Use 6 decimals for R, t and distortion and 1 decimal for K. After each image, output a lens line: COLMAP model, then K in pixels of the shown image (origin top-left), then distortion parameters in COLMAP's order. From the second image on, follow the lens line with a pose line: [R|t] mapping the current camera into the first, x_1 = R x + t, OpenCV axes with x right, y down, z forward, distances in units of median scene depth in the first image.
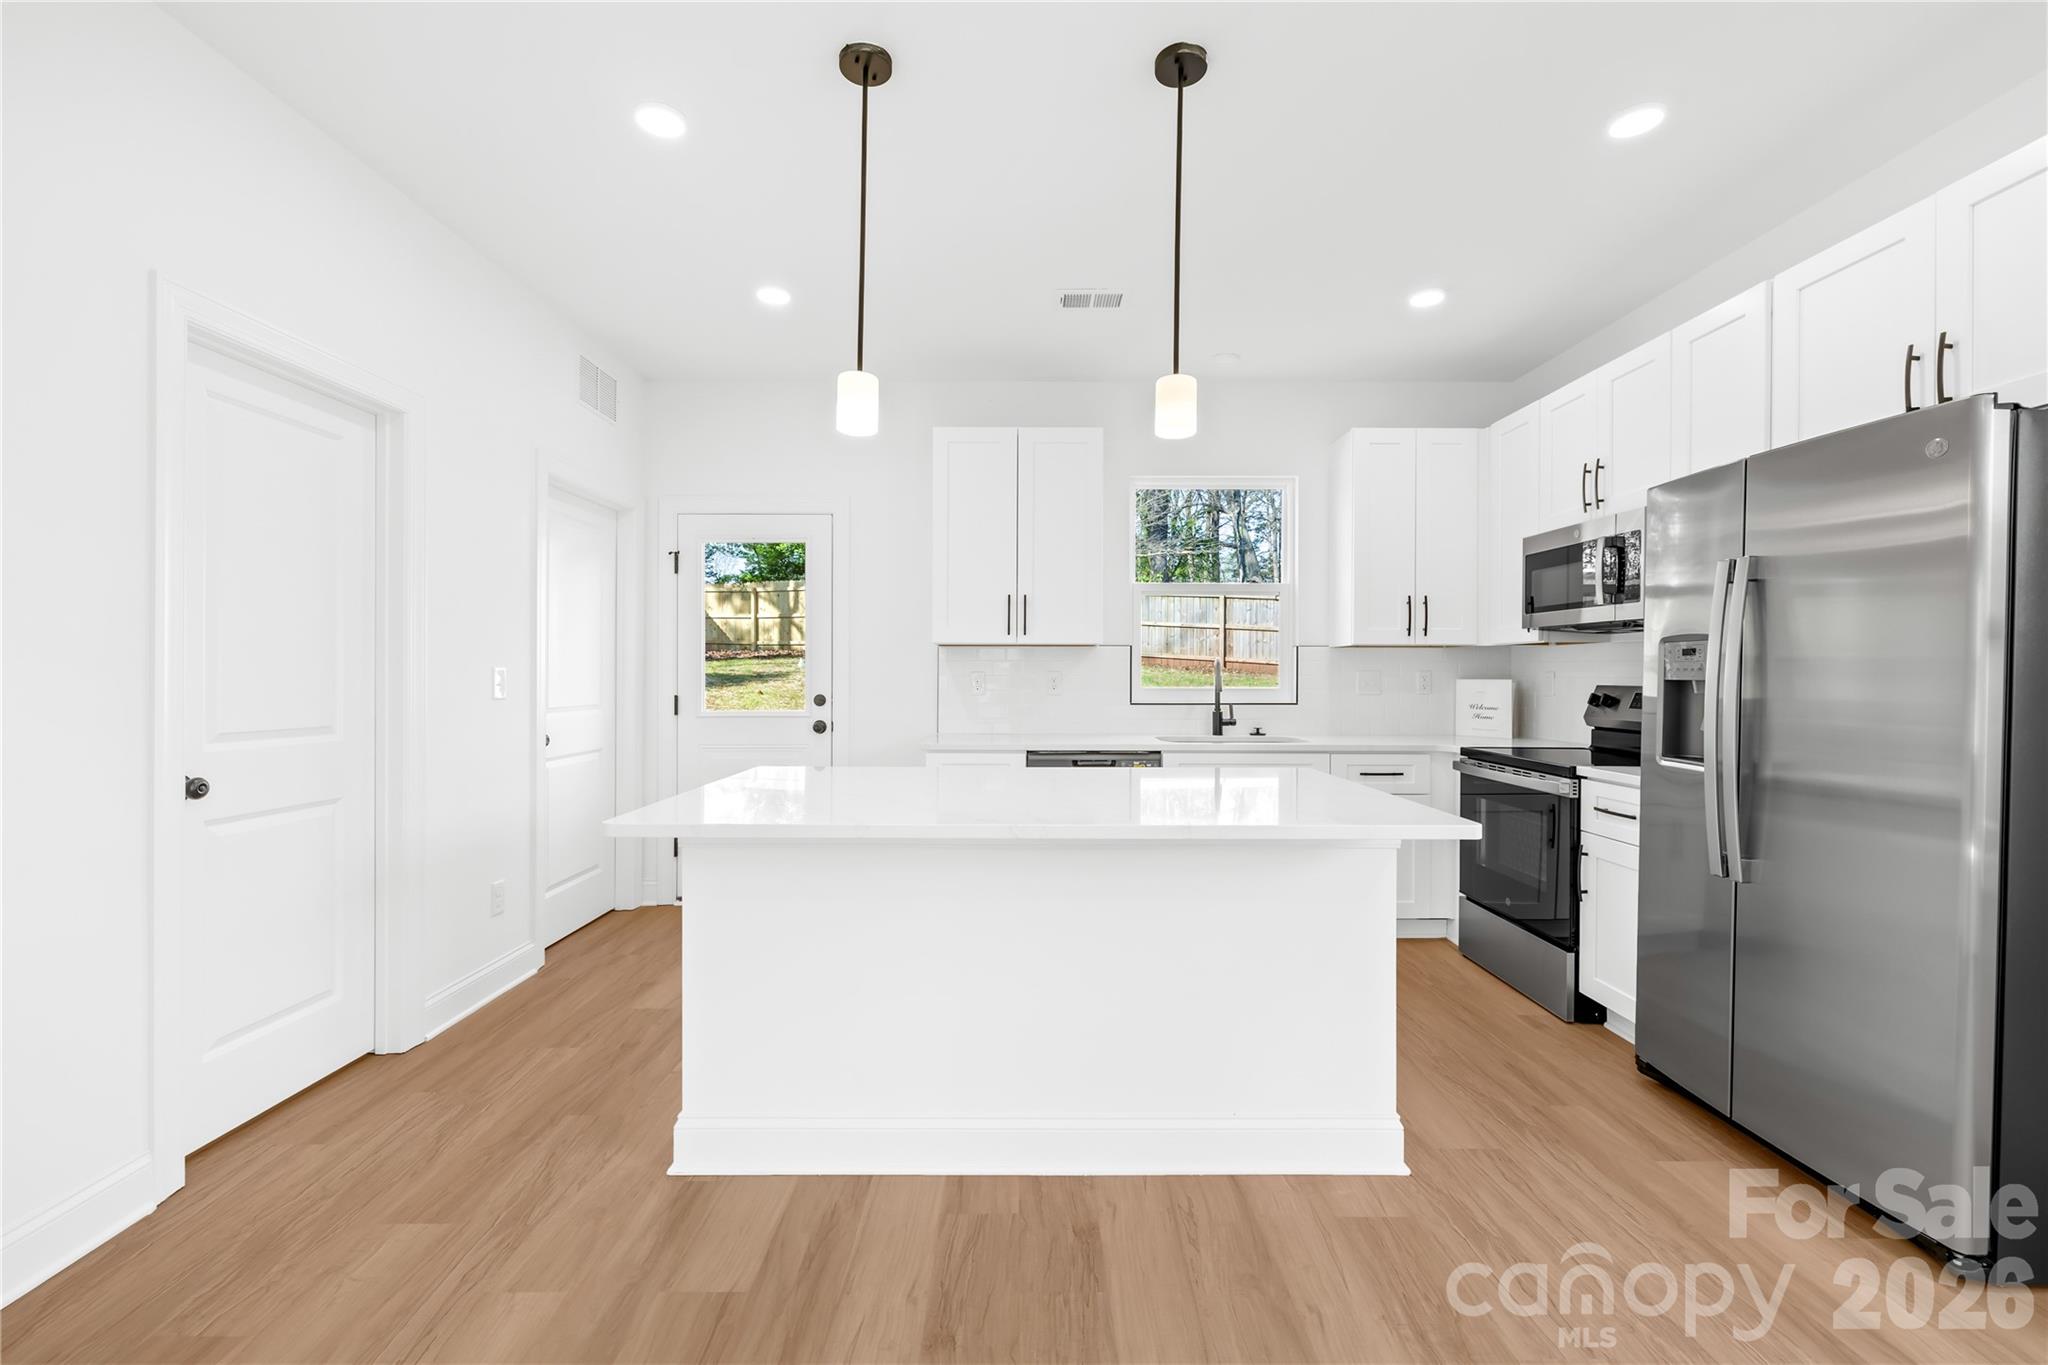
lens RADIAL K [[862.1, 0, 1015.2], [0, 862.1, 677.7], [0, 0, 1]] dist [0.000127, 0.000193]
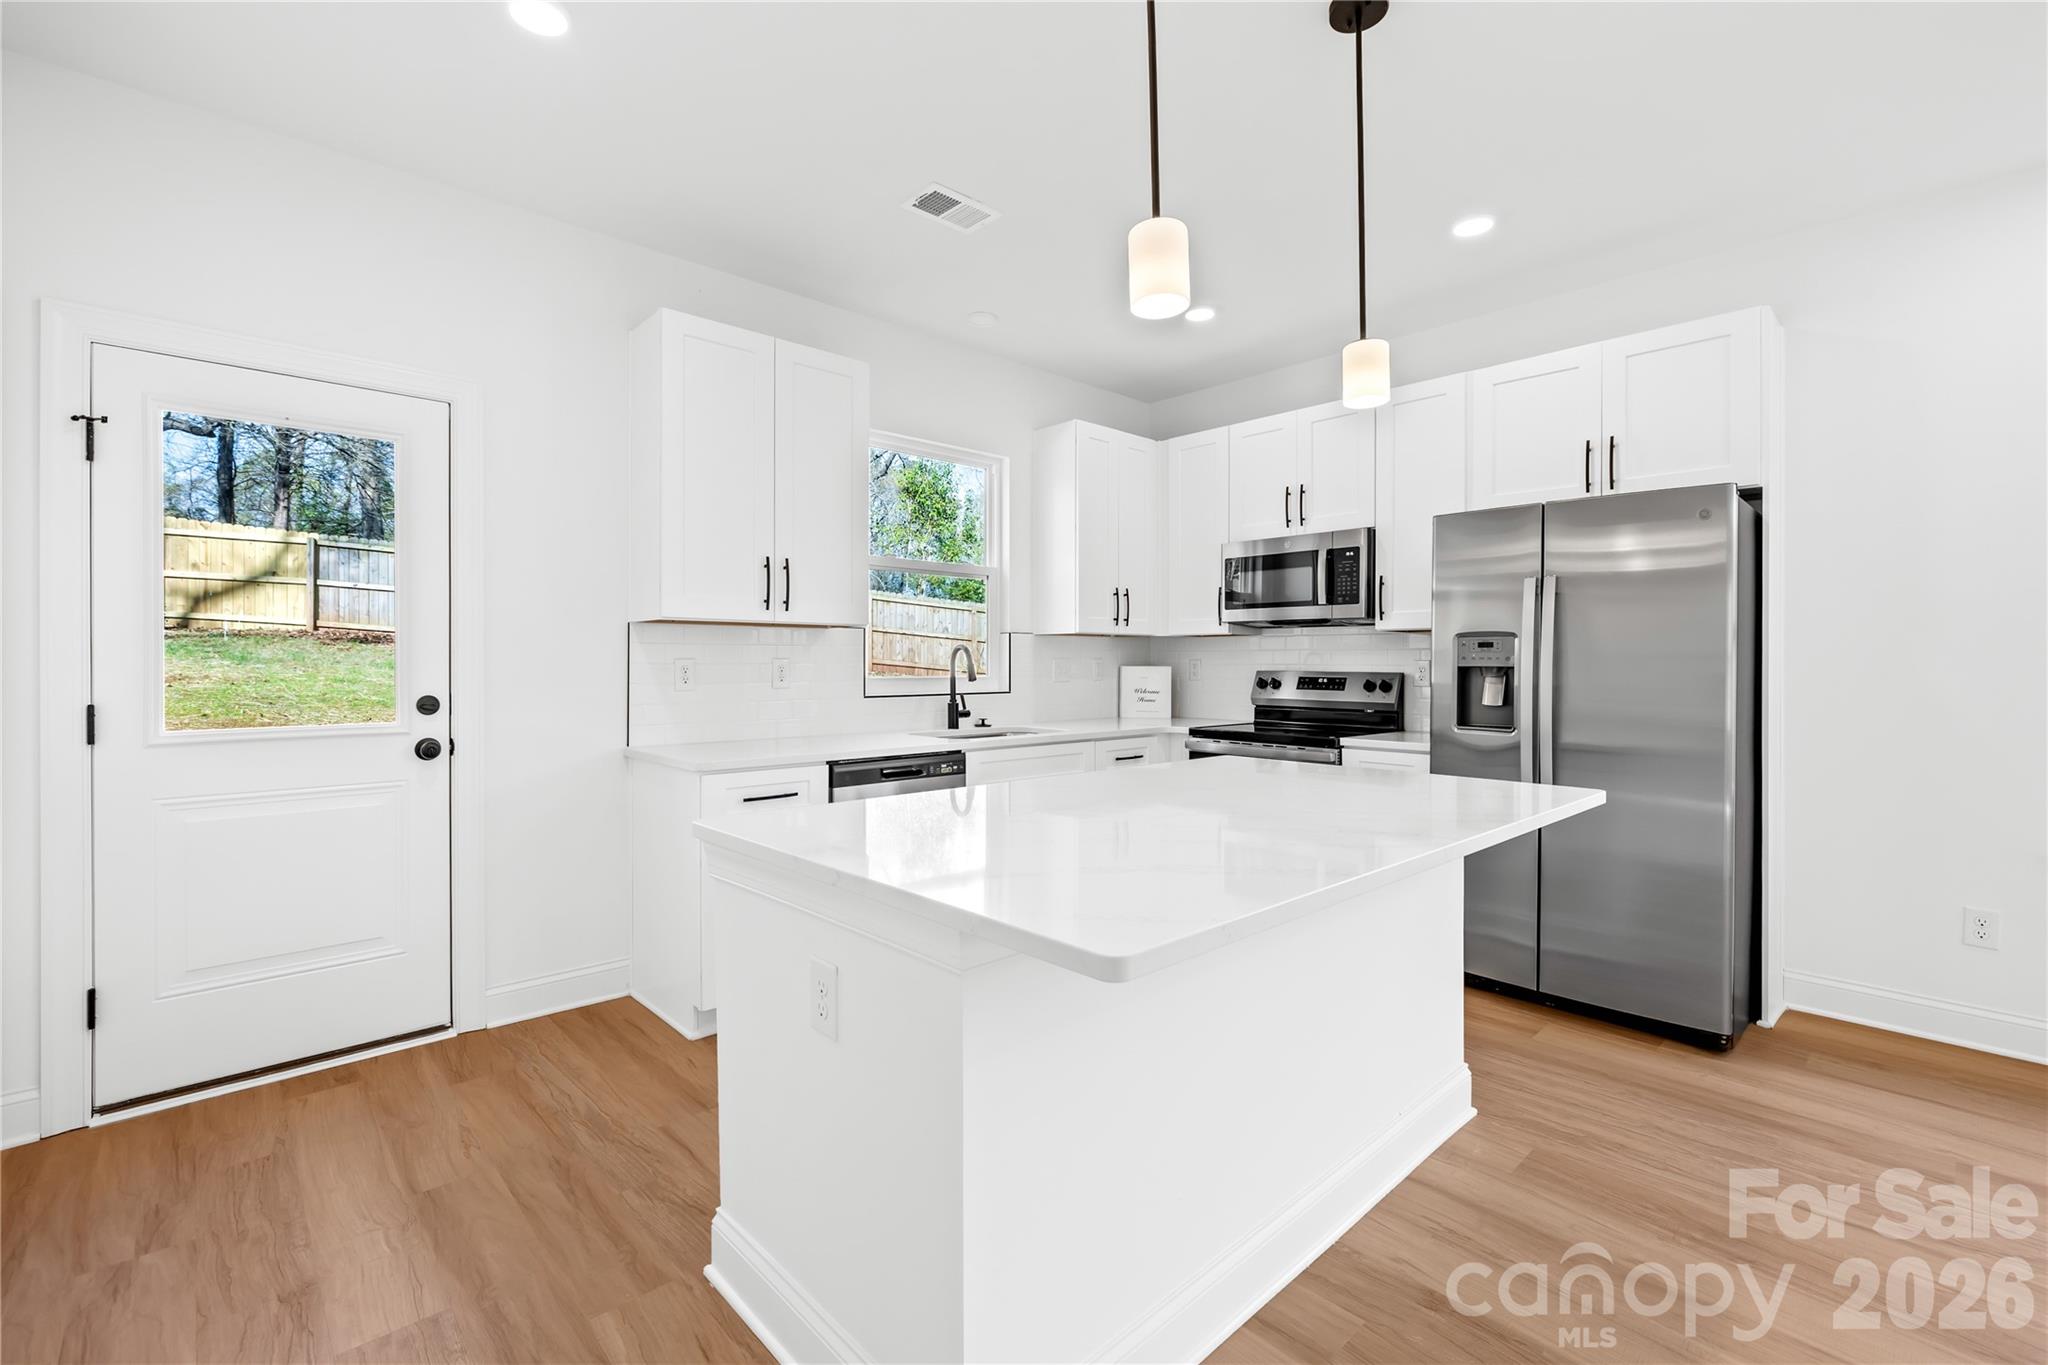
lens RADIAL K [[889.6, 0, 1009.7], [0, 889.6, 662.6], [0, 0, 1]] dist [-0.001411, 0.000028]
pose [[0.735836, -0.001377, 0.677158, -0.473278], [0.002994, 0.999995, -0.001220, -0.002545], [-0.677153, 0.002925, 0.735836, 0.351731]]
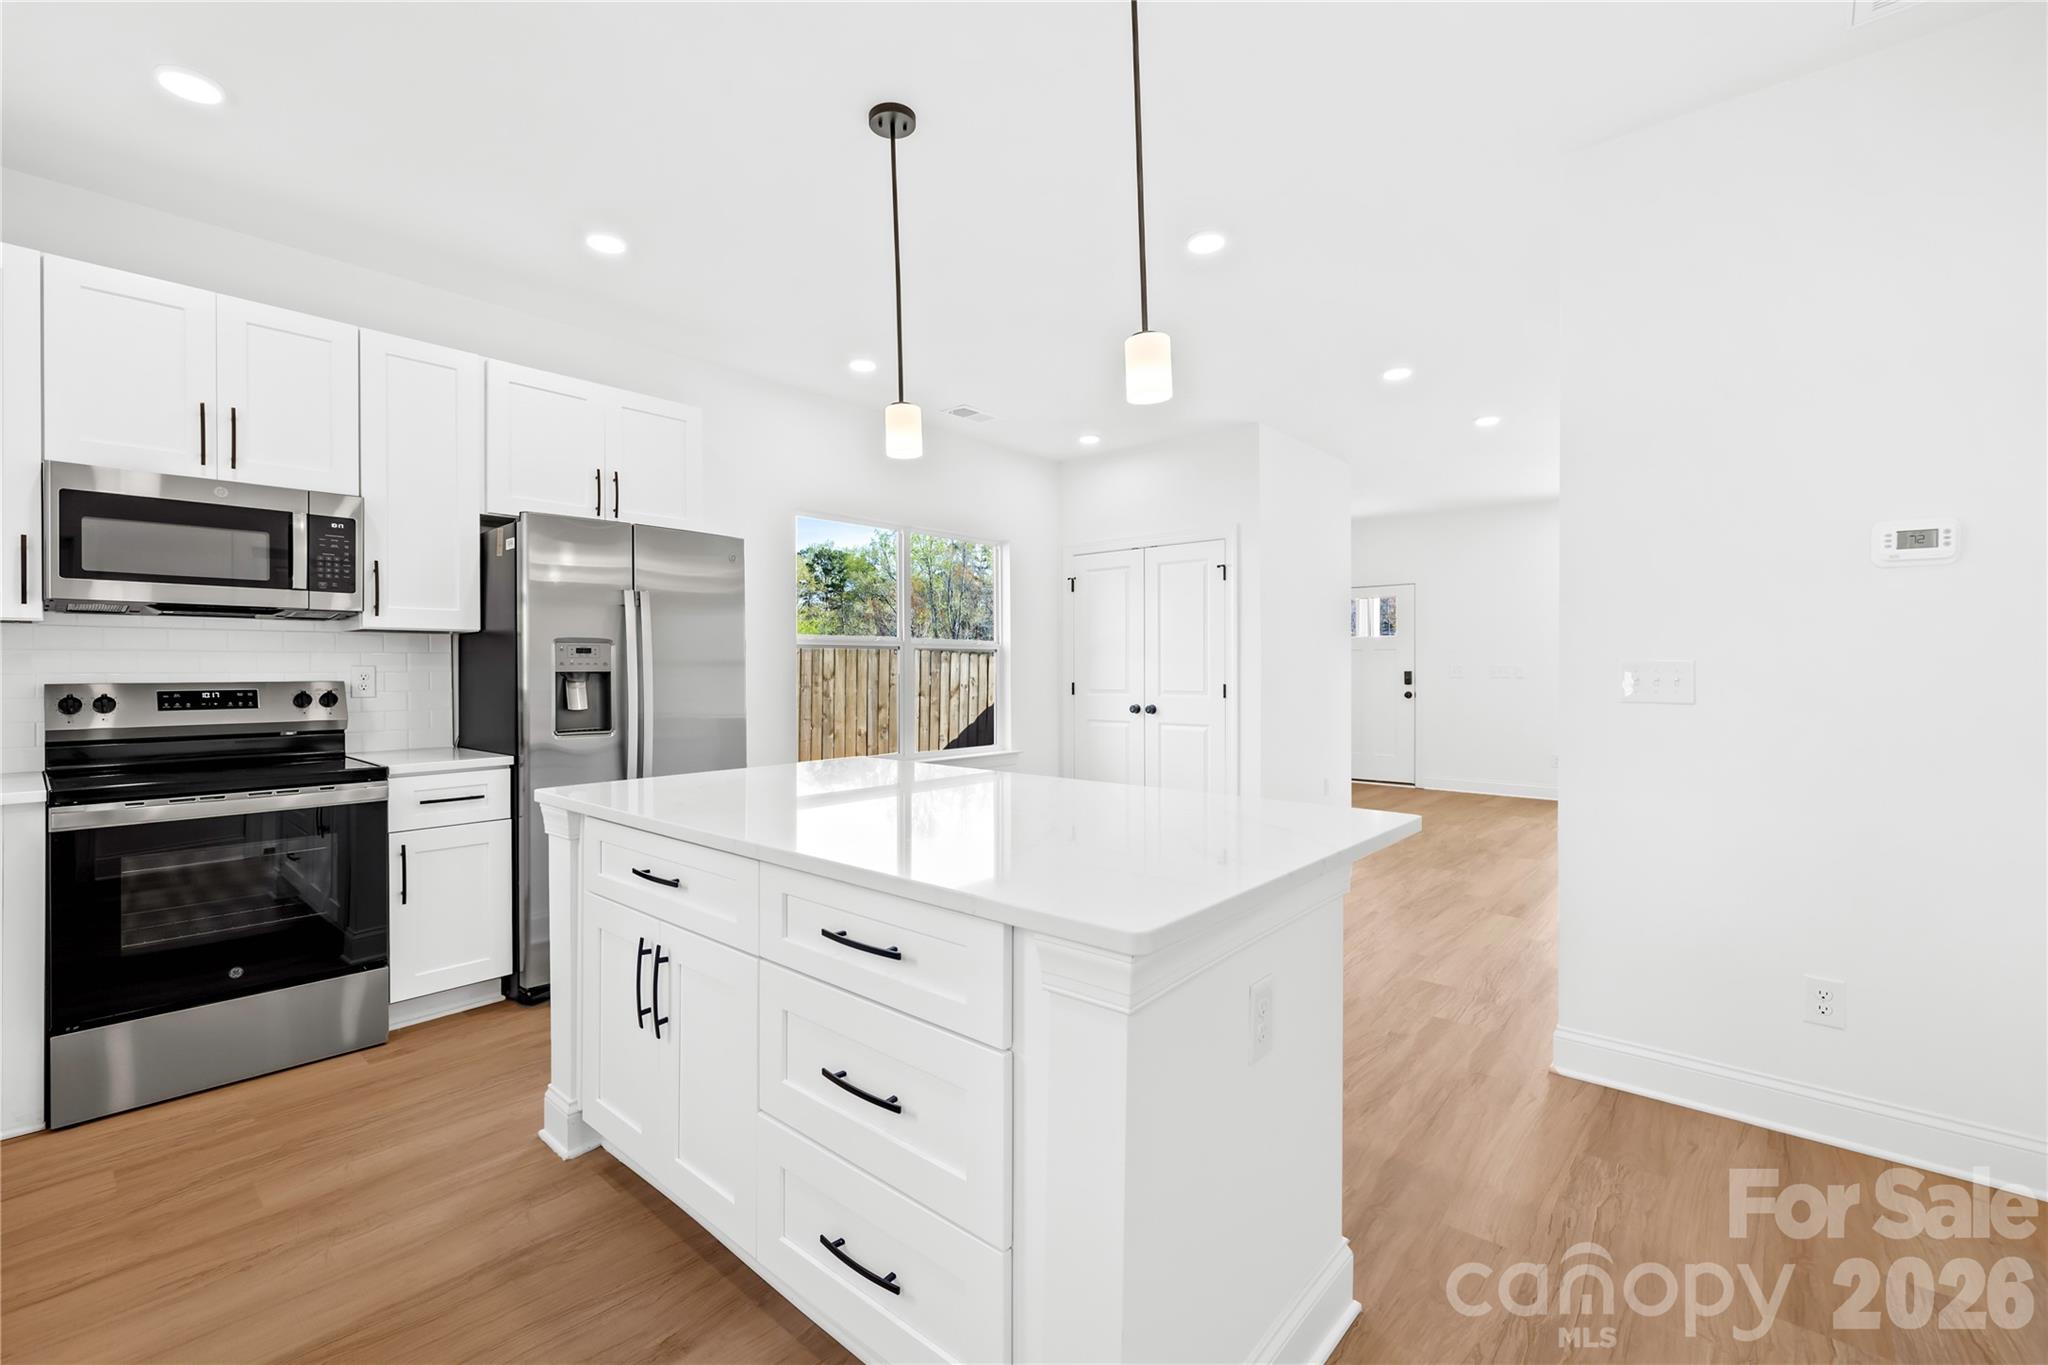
lens RADIAL K [[877.8, 0, 990.6], [0, 877.8, 669.3], [0, 0, 1]] dist [0.000242, 0.000026]
pose [[-0.745497, -0.003713, 0.666498, -0.424939], [0.003499, 0.999949, 0.009485, -0.008237], [-0.666499, 0.009403, -0.745446, 1.133359]]
